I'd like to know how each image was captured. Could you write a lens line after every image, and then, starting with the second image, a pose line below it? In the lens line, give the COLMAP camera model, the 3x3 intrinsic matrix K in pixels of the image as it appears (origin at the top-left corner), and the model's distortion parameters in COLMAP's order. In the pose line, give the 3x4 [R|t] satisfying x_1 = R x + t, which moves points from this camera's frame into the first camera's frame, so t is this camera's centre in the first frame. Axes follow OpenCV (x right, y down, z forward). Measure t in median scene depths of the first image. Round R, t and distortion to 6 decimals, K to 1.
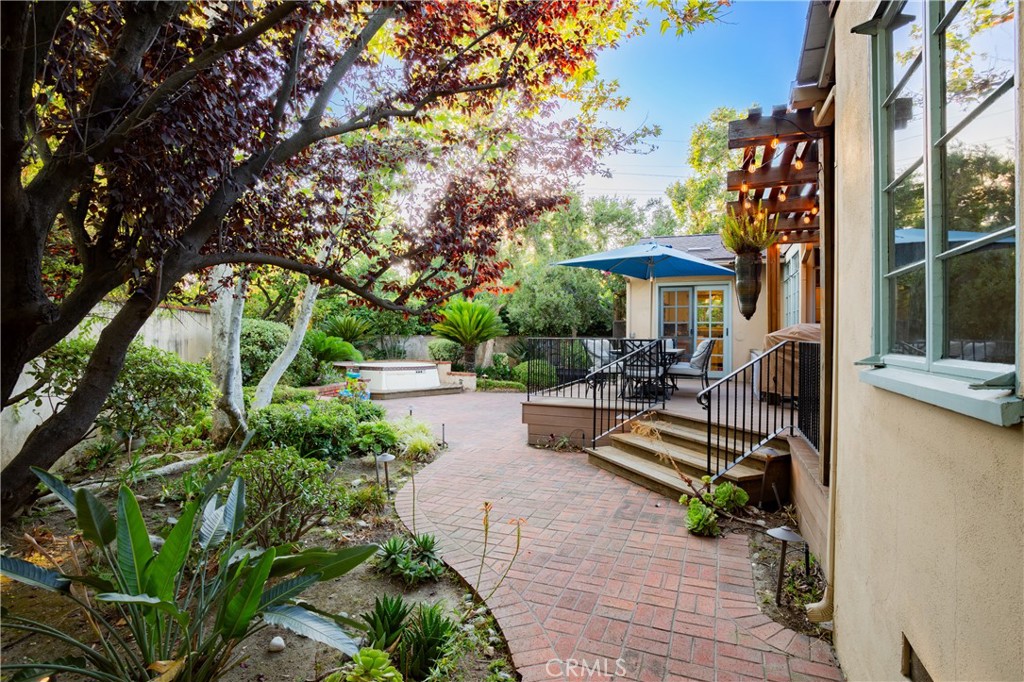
lens RADIAL K [[495.2, 0, 517.1], [0, 495.2, 333.1], [0, 0, 1]] dist [-0.024161, 0.000328]
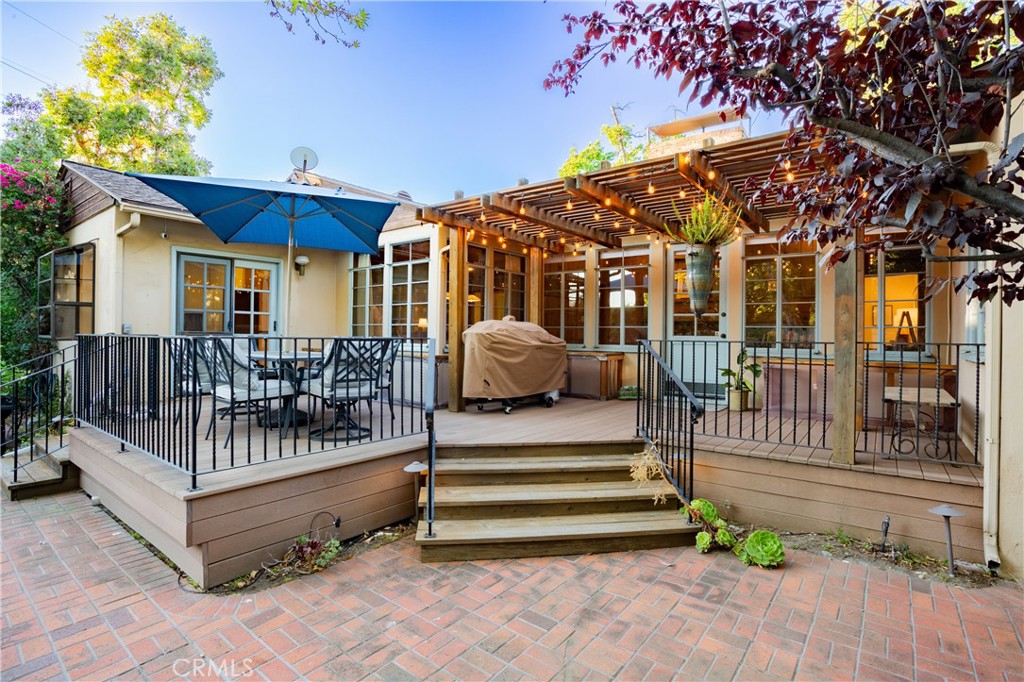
lens RADIAL K [[495.2, 0, 517.1], [0, 495.2, 333.1], [0, 0, 1]] dist [-0.024161, 0.000328]
pose [[0.264148, 0.000941, 0.964482, -0.355323], [-0.008497, 0.999963, 0.001351, 0.007448], [-0.964445, -0.008552, 0.264146, 0.763670]]
